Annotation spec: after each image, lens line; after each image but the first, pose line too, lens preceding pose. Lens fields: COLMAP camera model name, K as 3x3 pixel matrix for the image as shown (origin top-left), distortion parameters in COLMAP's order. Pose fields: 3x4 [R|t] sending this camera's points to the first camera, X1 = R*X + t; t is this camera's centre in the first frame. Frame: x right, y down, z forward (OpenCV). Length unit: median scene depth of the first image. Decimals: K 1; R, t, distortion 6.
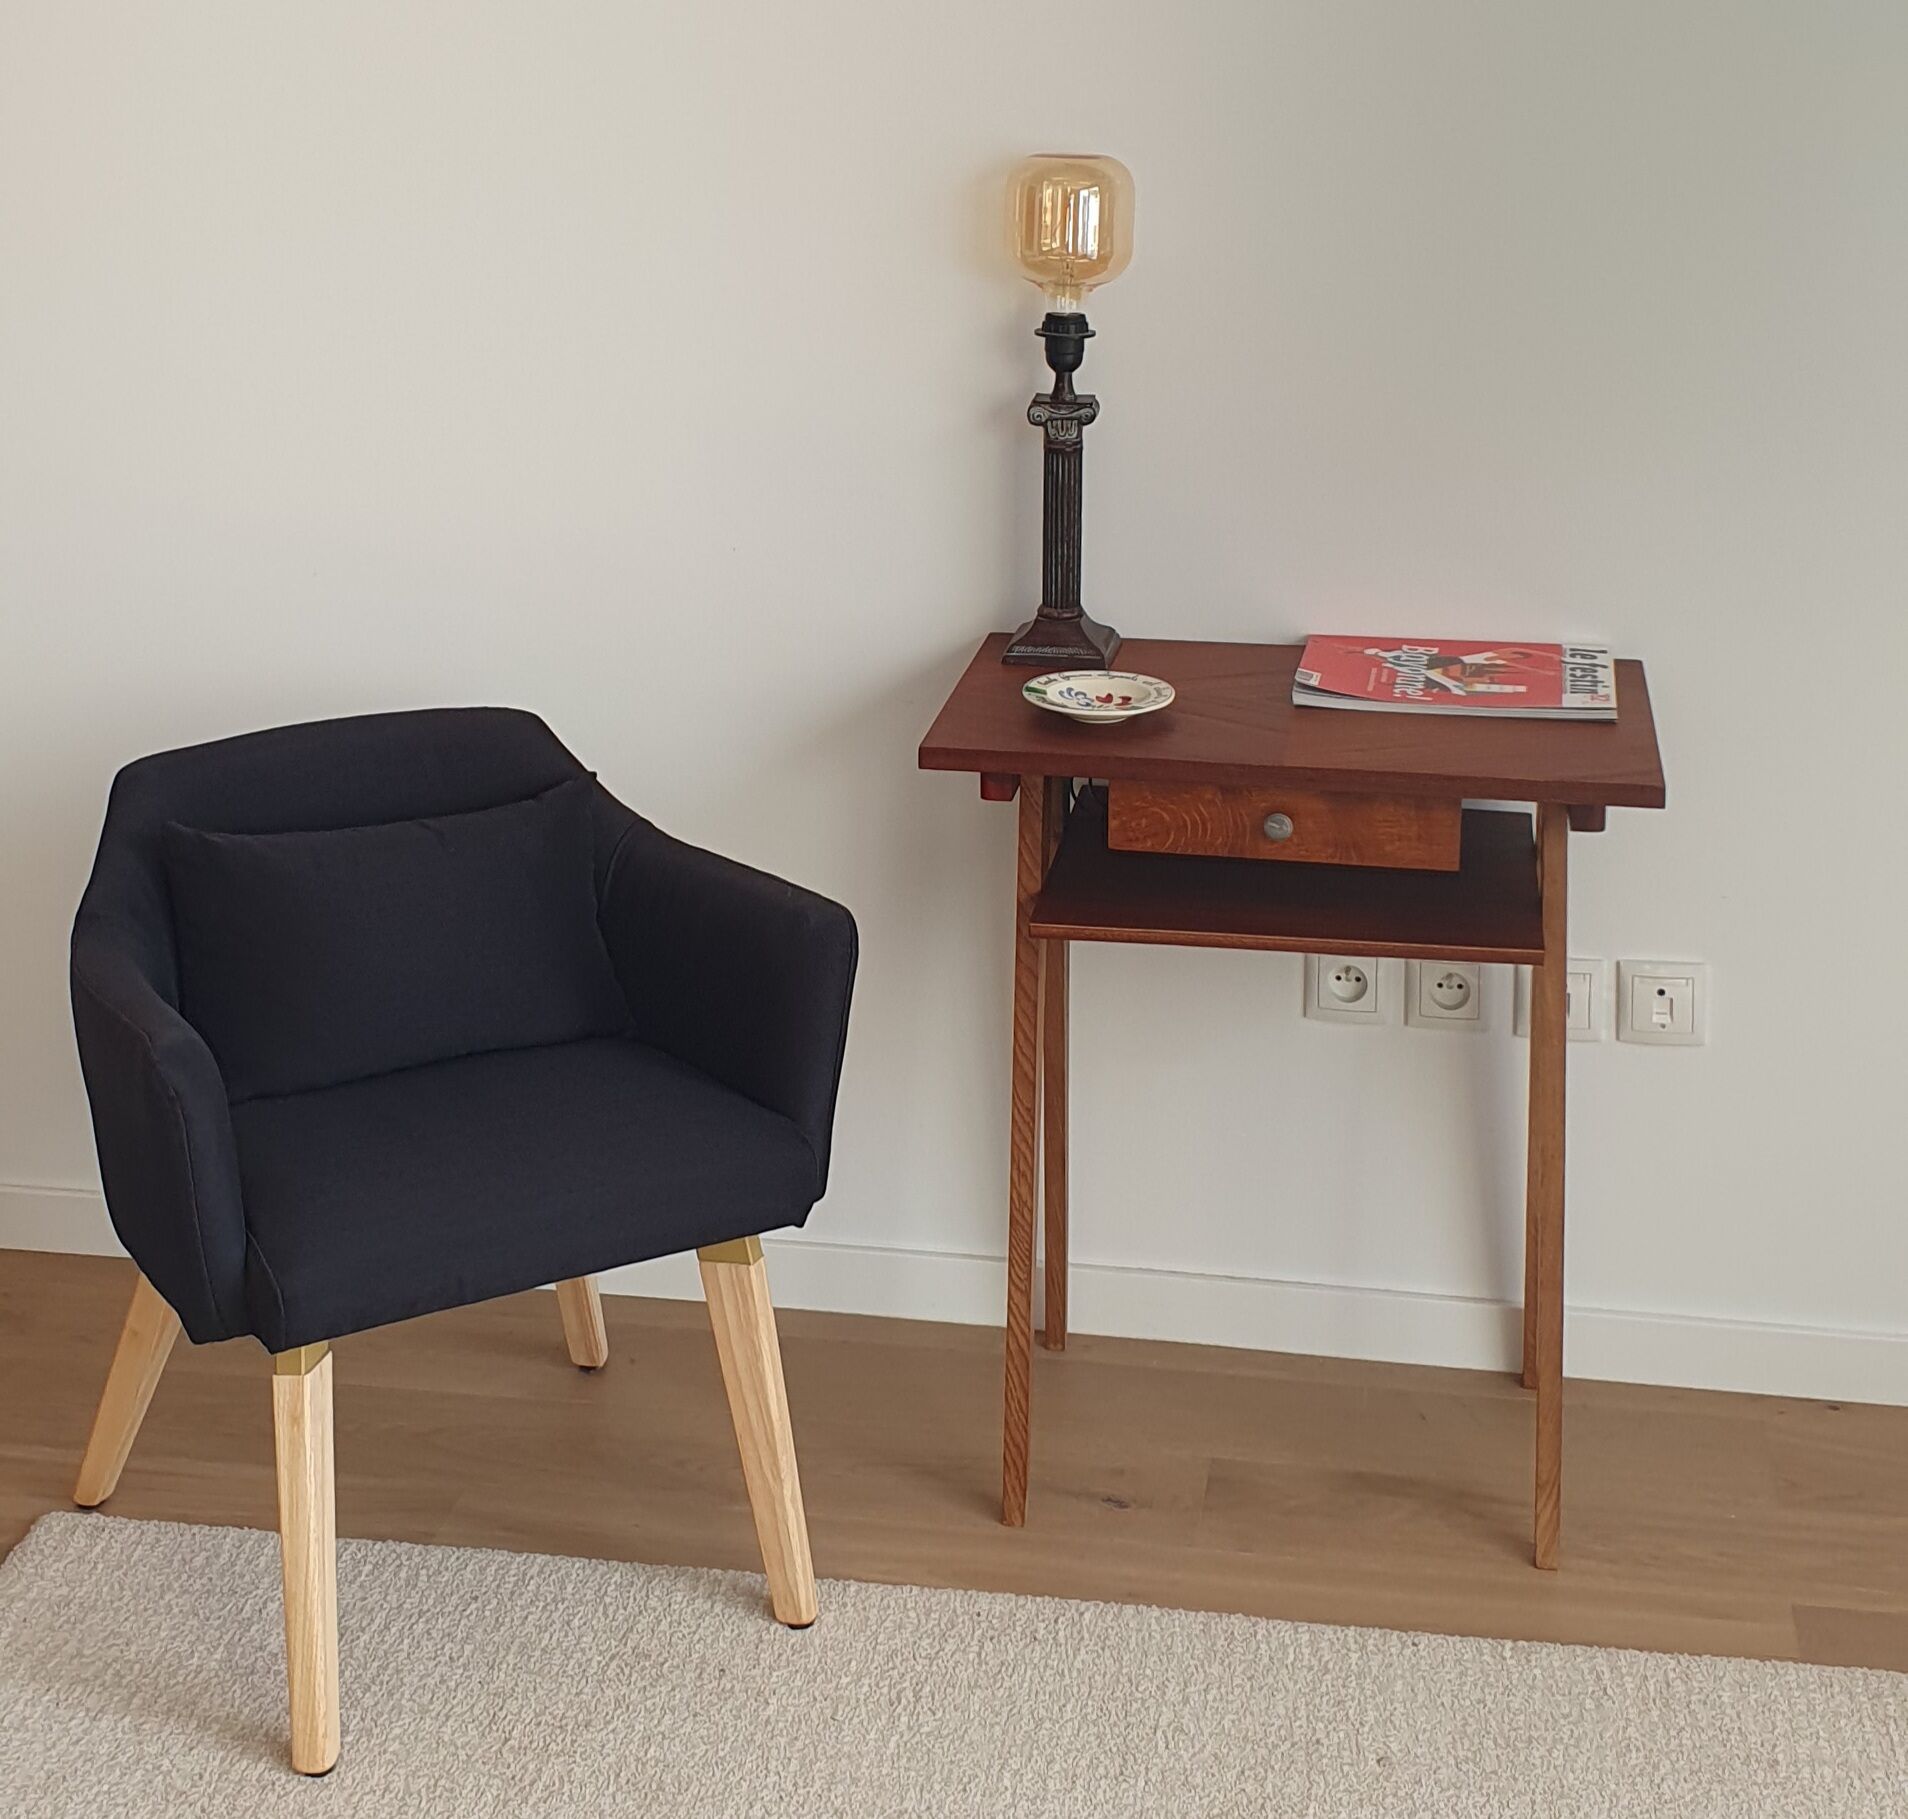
lens RADIAL K [[4637.6, 0, 954.0], [0, 4637.6, 909.5], [0, 0, 1]] dist [0.047477, 1.618170]
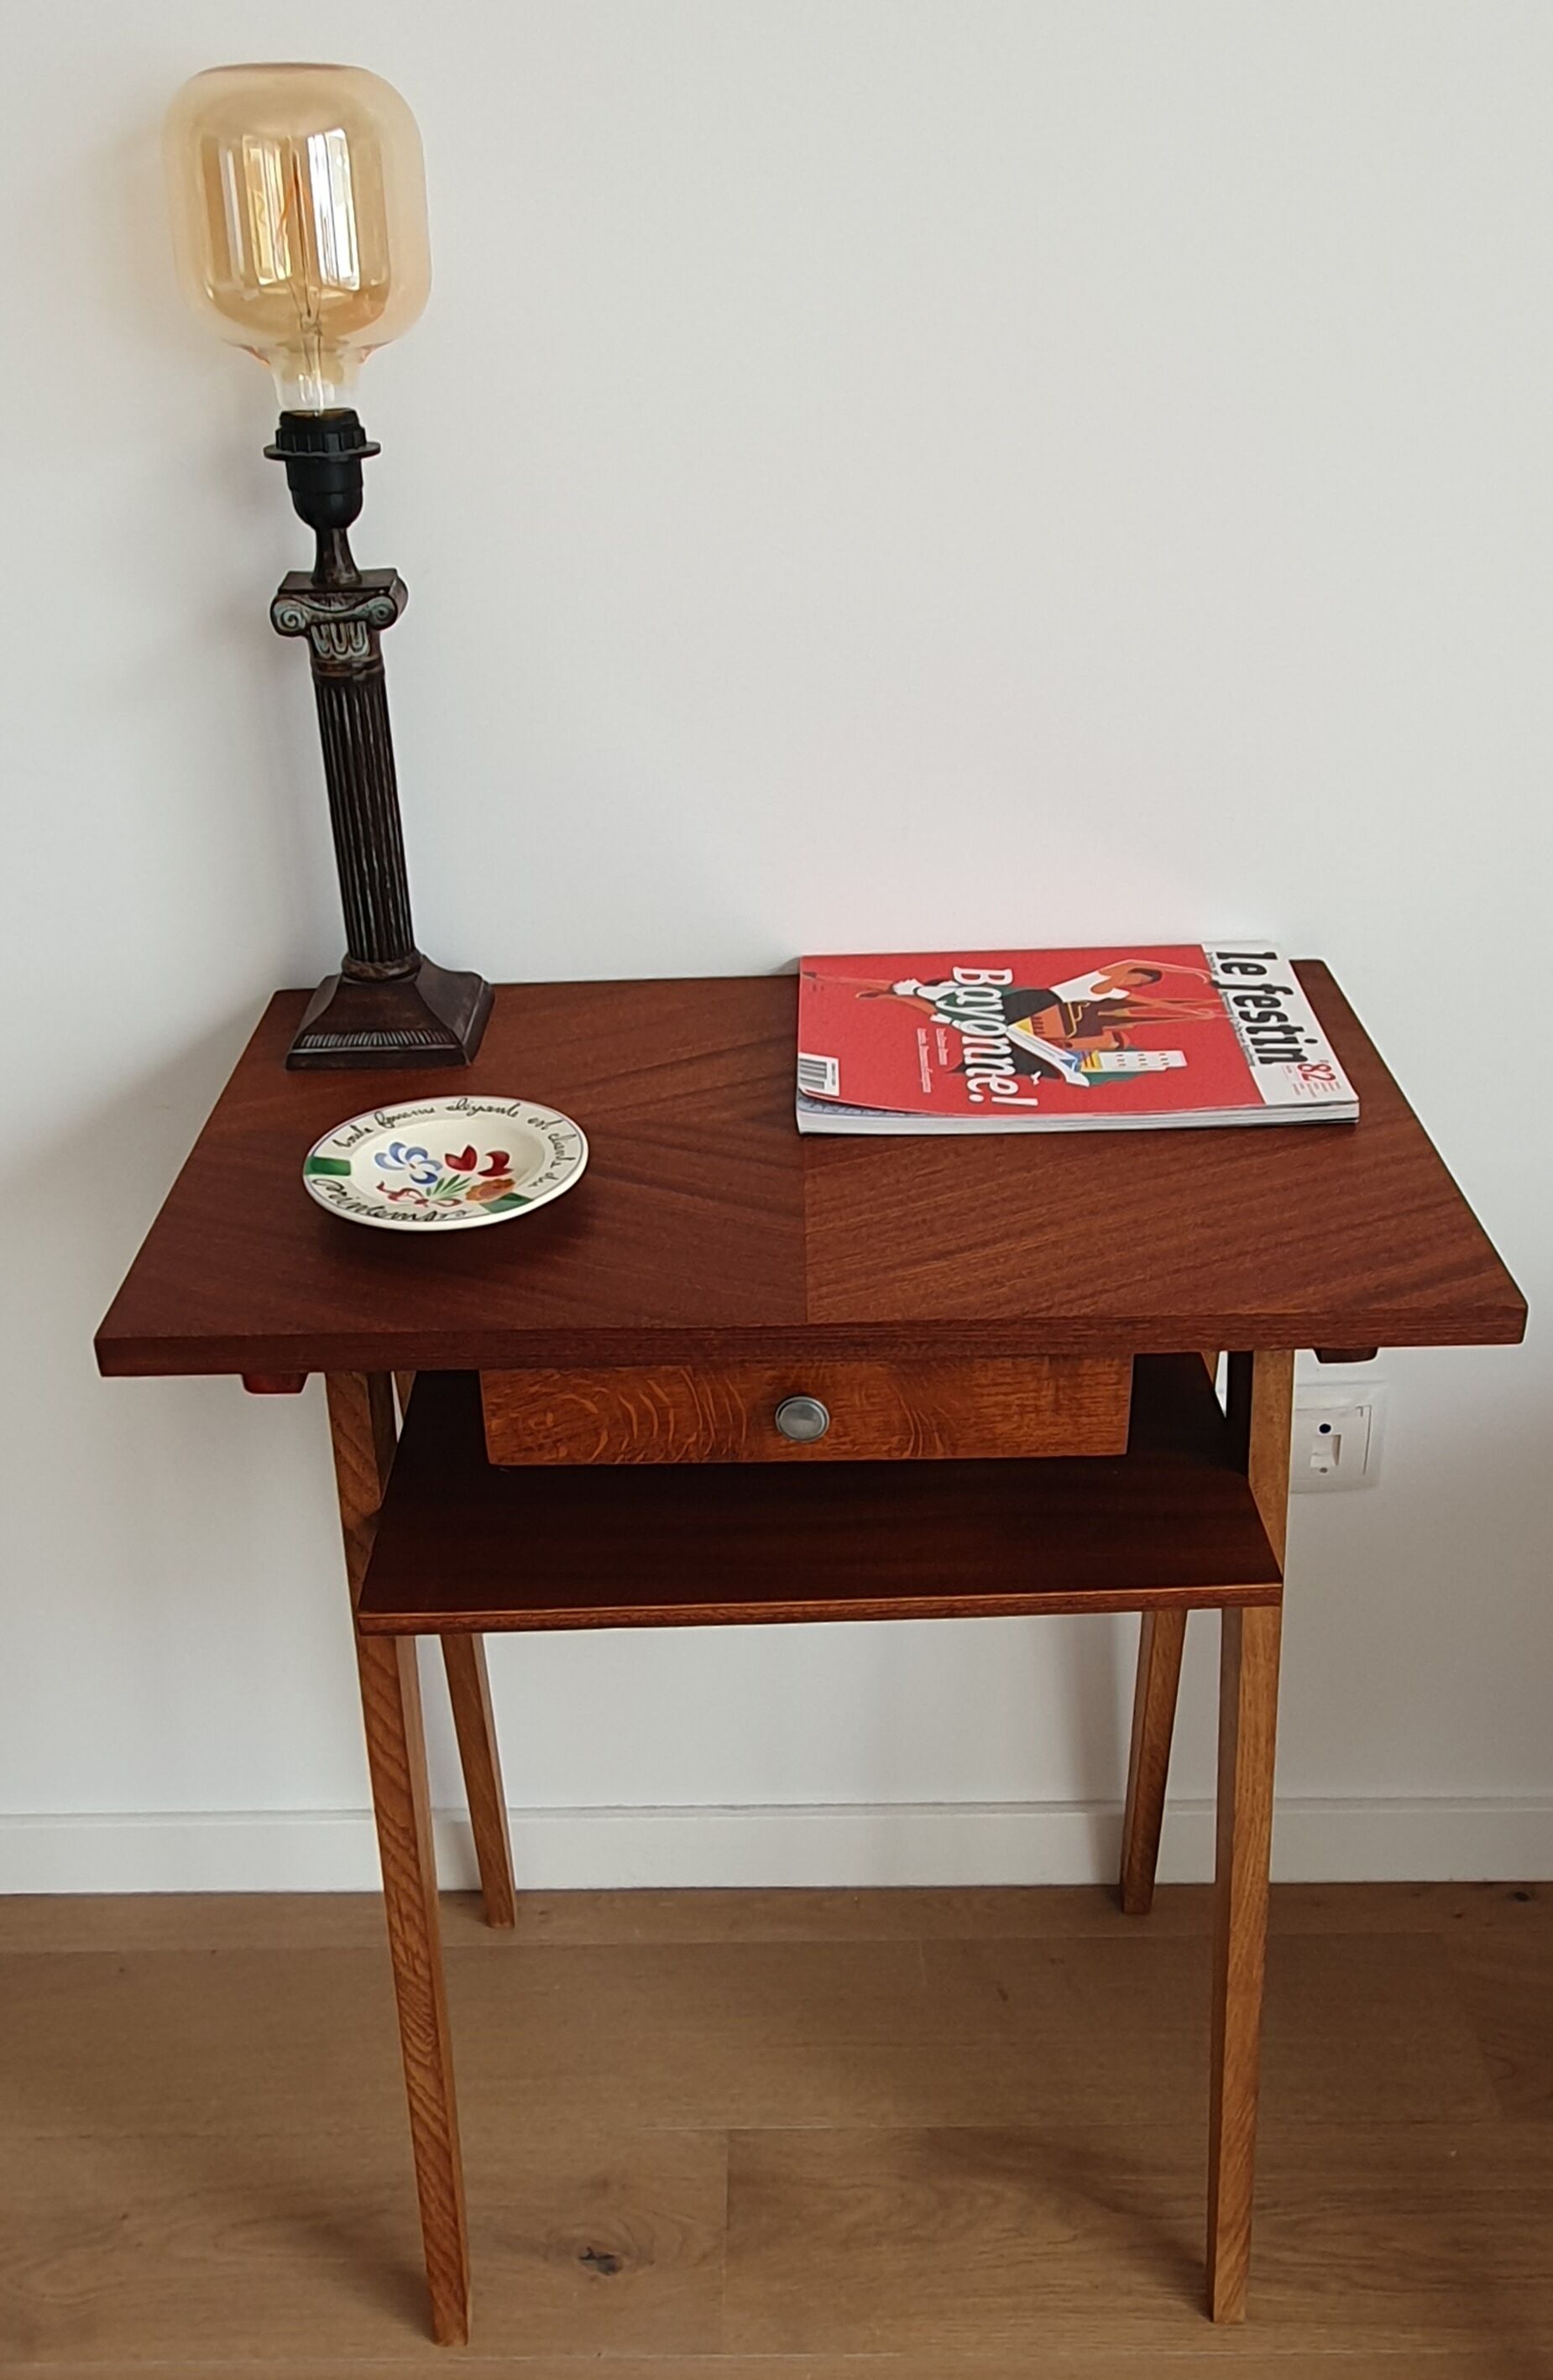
lens RADIAL K [[1844.2, 0, 727.6], [0, 1844.2, 1220.2], [0, 0, 1]] dist [0.011263, 0.003359]
pose [[0.991582, -0.091964, 0.091142, 0.042447], [0.064350, 0.960867, 0.269431, -0.093764], [-0.112354, -0.261298, 0.958697, 0.770920]]
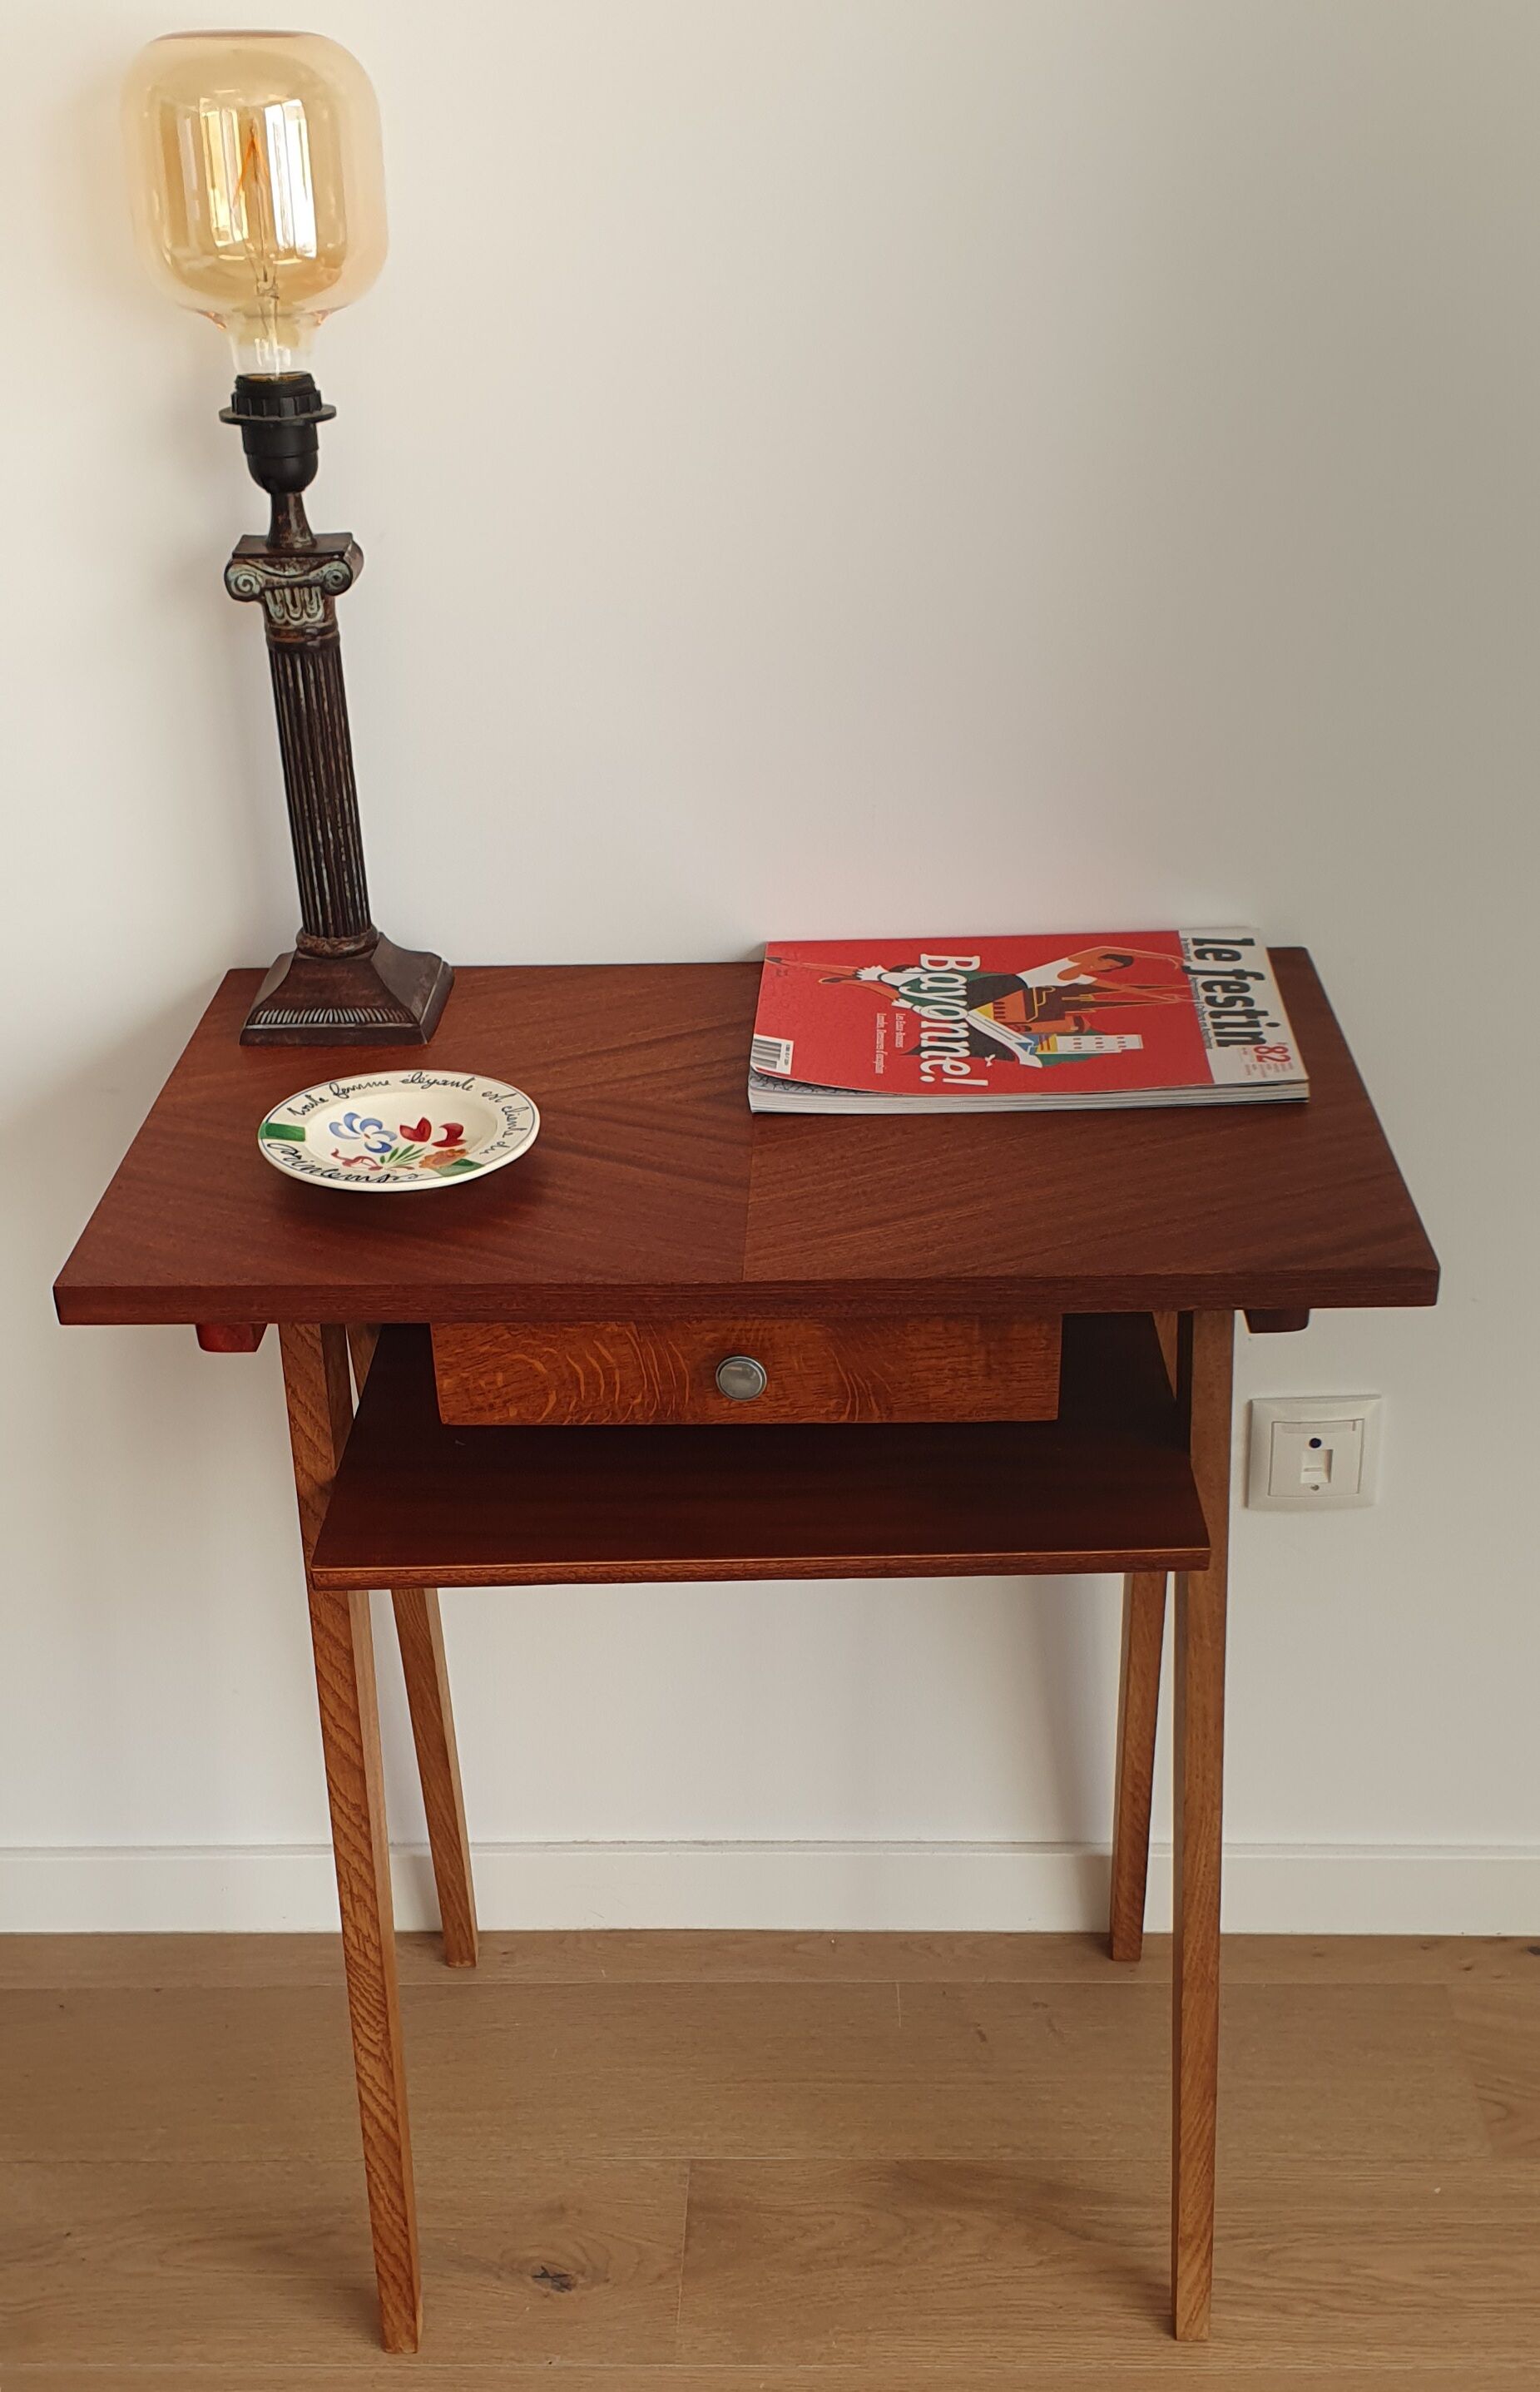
lens RADIAL K [[2250.1, 0, 756.3], [0, 2250.1, 1385.6], [0, 0, 1]] dist [0.186249, -0.445895]
pose [[0.993408, -0.083516, 0.078522, 0.048451], [0.056751, 0.953461, 0.296127, -0.092972], [-0.099599, -0.289718, 0.951916, 0.714150]]
